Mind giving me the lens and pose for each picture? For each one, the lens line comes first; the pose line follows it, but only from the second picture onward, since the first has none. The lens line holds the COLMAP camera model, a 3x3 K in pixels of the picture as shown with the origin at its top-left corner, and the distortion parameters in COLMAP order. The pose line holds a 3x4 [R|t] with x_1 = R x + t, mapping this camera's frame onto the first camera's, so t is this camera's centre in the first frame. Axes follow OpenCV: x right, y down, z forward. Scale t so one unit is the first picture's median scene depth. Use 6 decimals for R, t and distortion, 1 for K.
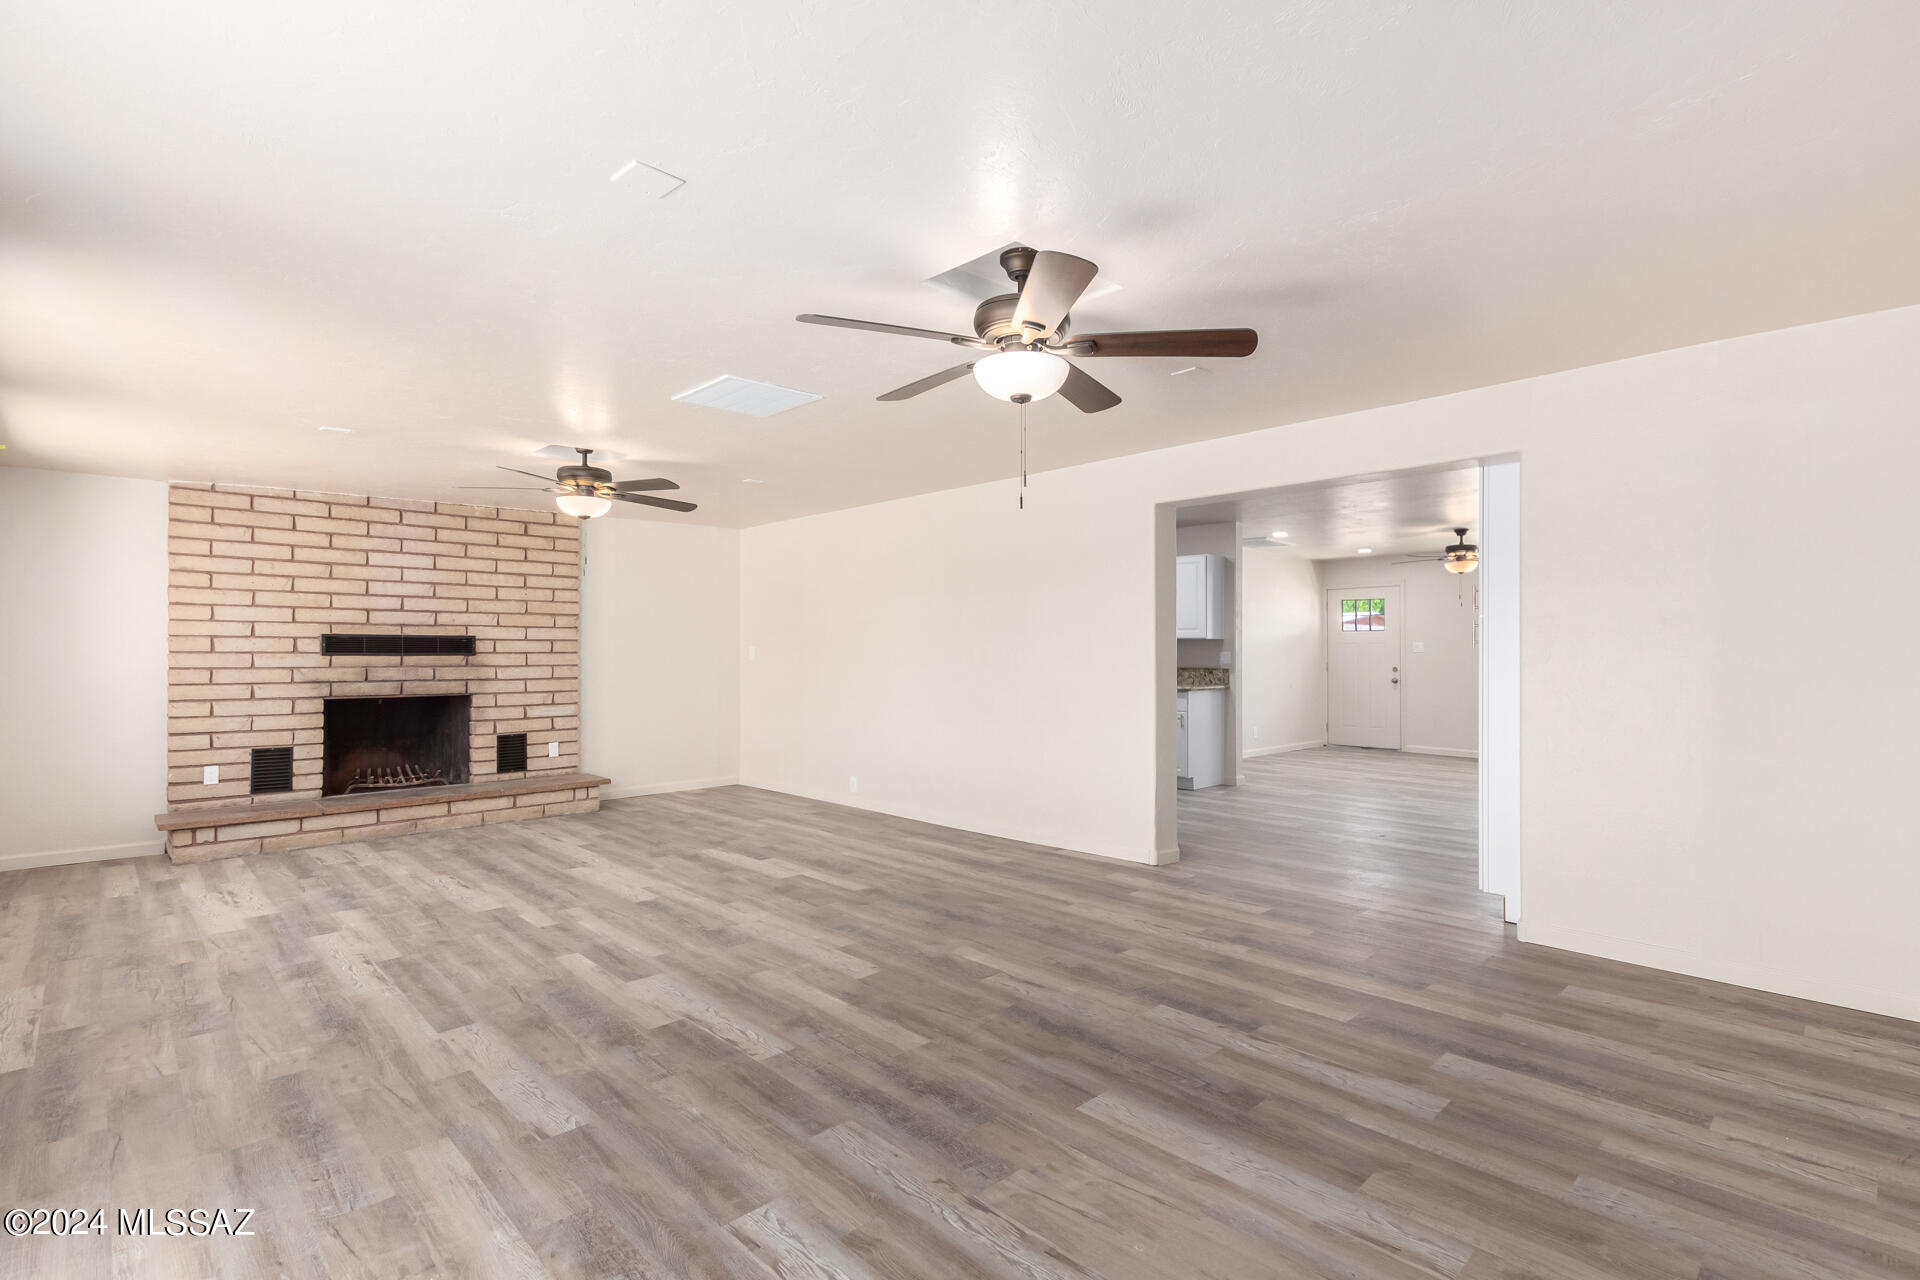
lens RADIAL K [[891.7, 0, 970.0], [0, 891.7, 649.2], [0, 0, 1]] dist [0.013288, -0.000836]
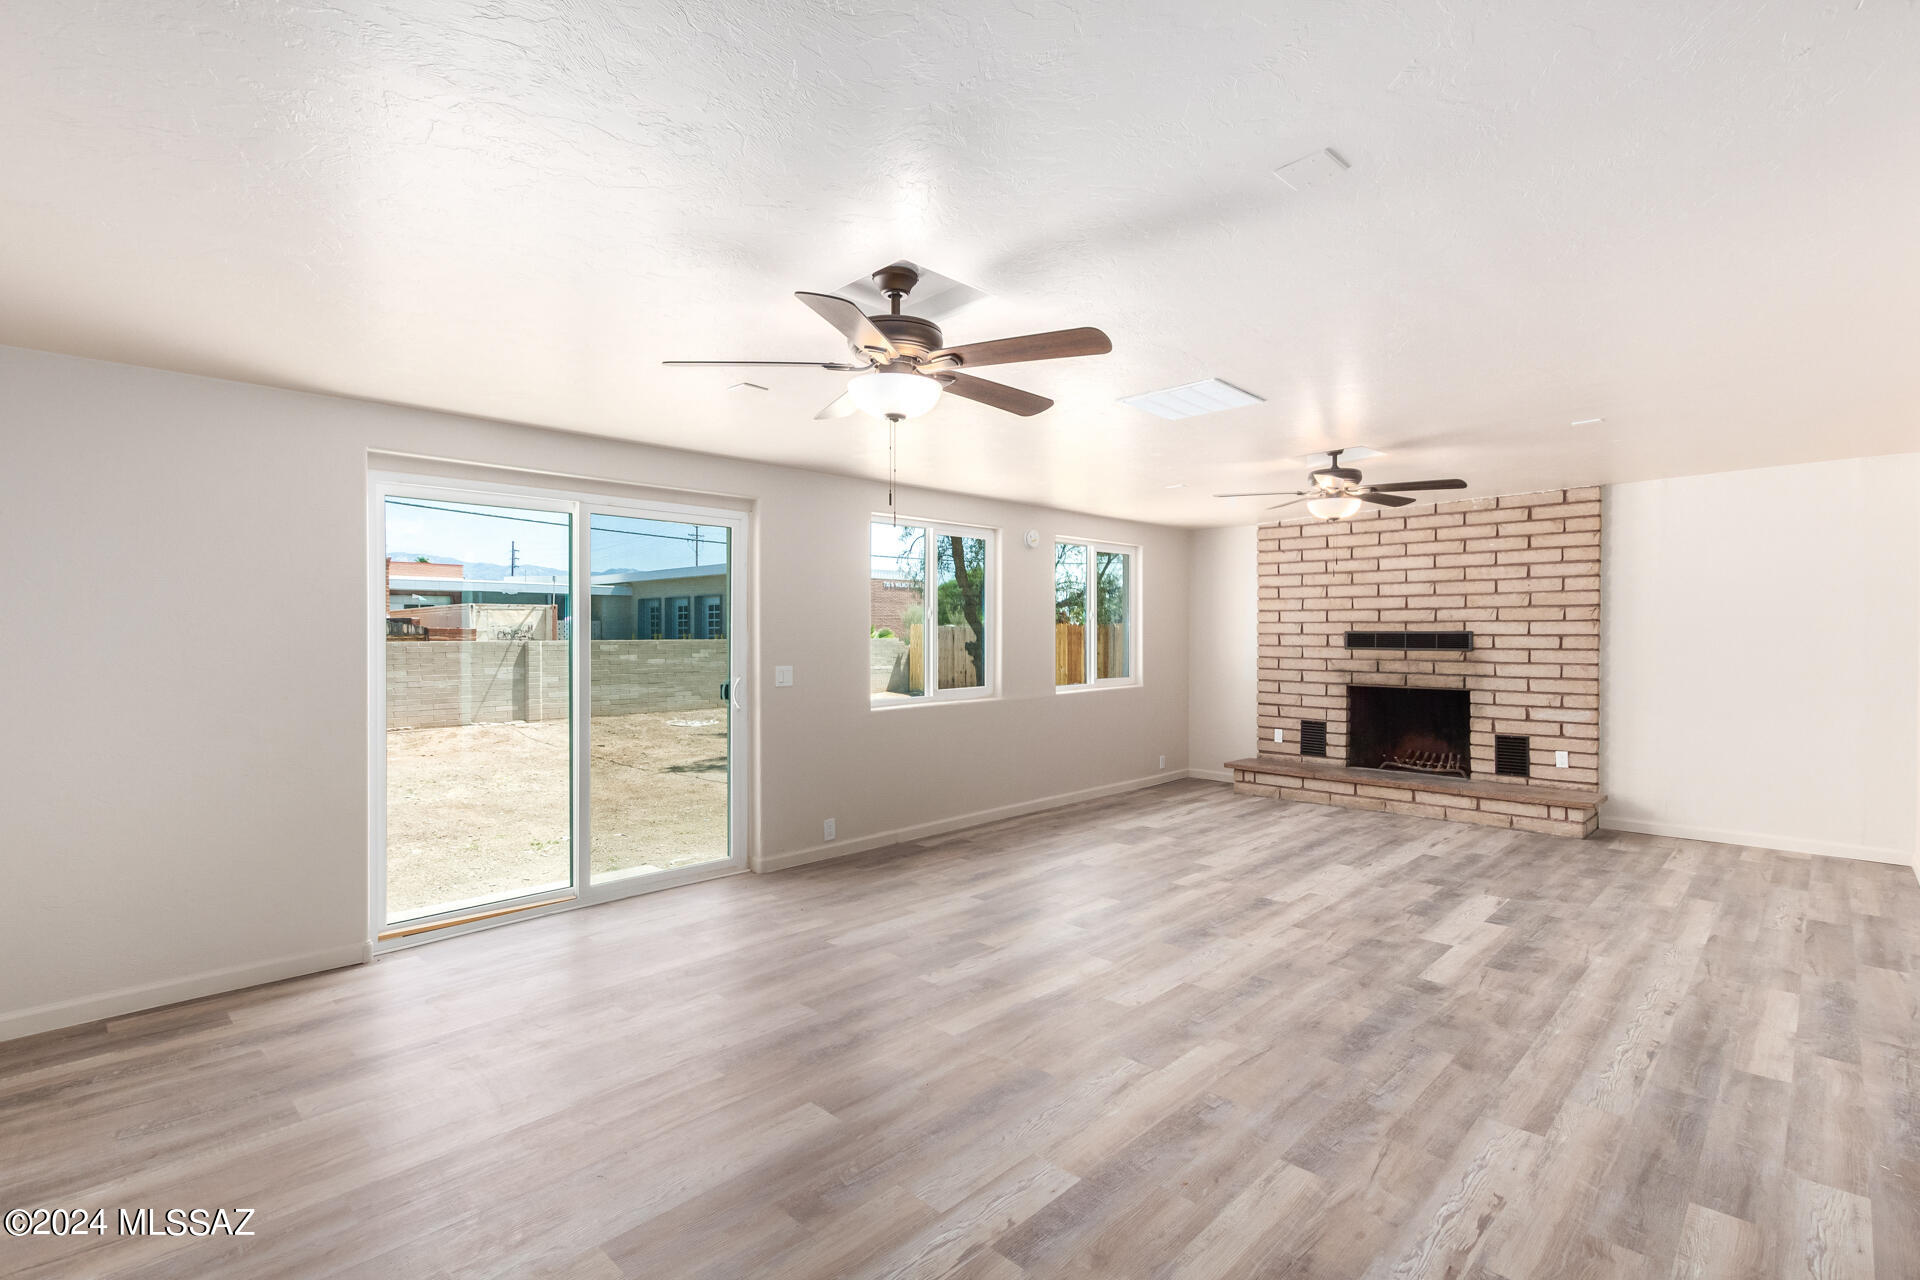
lens RADIAL K [[882.5, 0, 967.4], [0, 882.5, 642.2], [0, 0, 1]] dist [0.016488, -0.006093]
pose [[0.047699, 0.009051, -0.998821, 0.461340], [0.001021, 0.999958, 0.009110, -0.014205], [0.998861, -0.001454, 0.047688, 0.453969]]
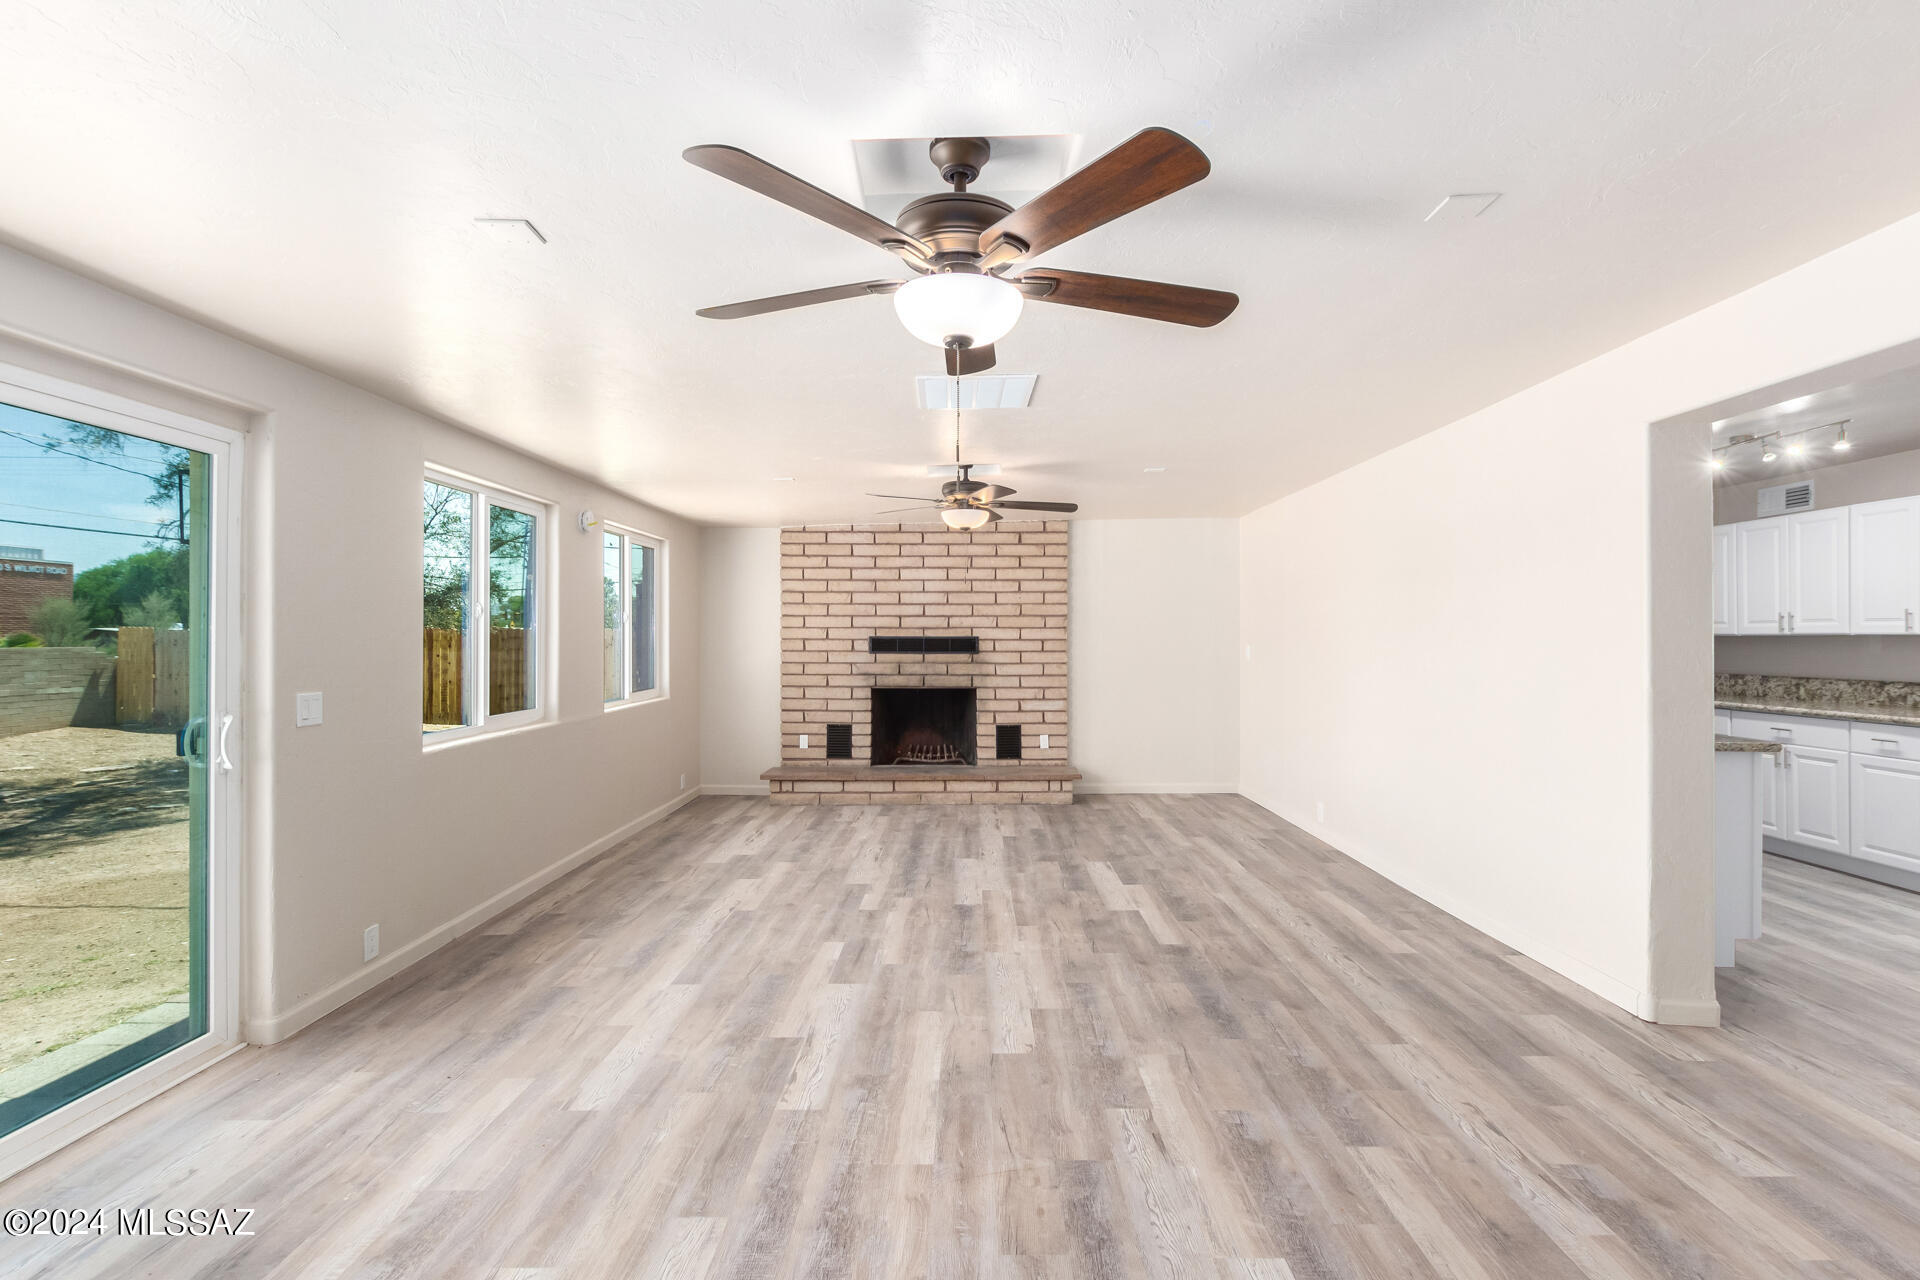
lens RADIAL K [[882.5, 0, 967.4], [0, 882.5, 642.2], [0, 0, 1]] dist [0.016488, -0.006093]
pose [[0.719396, 0.001368, -0.694598, 0.247946], [0.002659, 0.999985, 0.004724, -0.014931], [0.694595, -0.005246, 0.719382, 0.212045]]
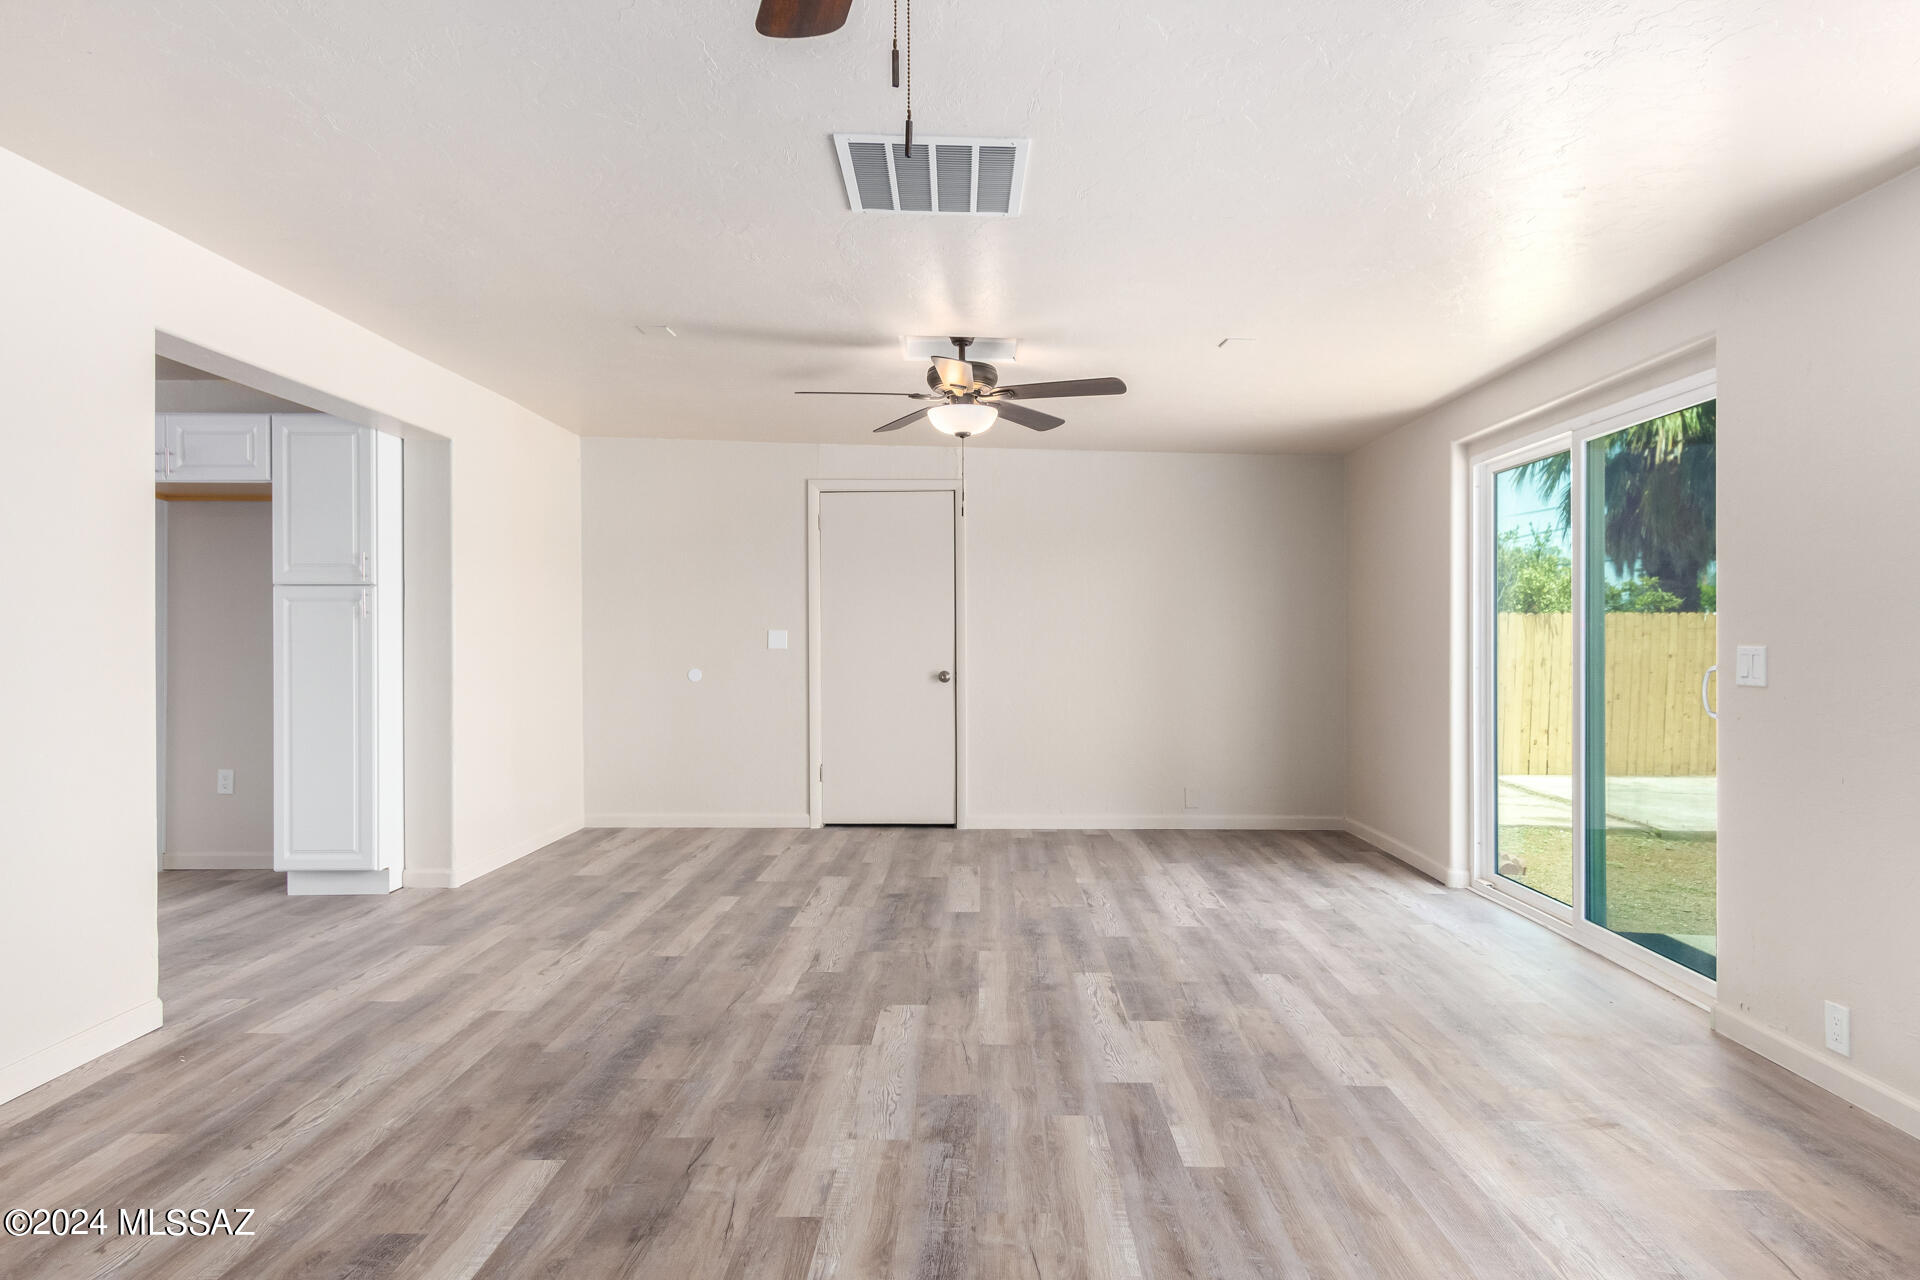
lens RADIAL K [[1139.6, 0, 990.1], [0, 1139.6, 640.3], [0, 0, 1]] dist [0.005955, 0.000759]
pose [[-0.725799, -0.001075, 0.687906, -0.509202], [-0.002482, 0.999996, -0.001057, 0.014847], [-0.687903, -0.002474, -0.725799, 0.975341]]
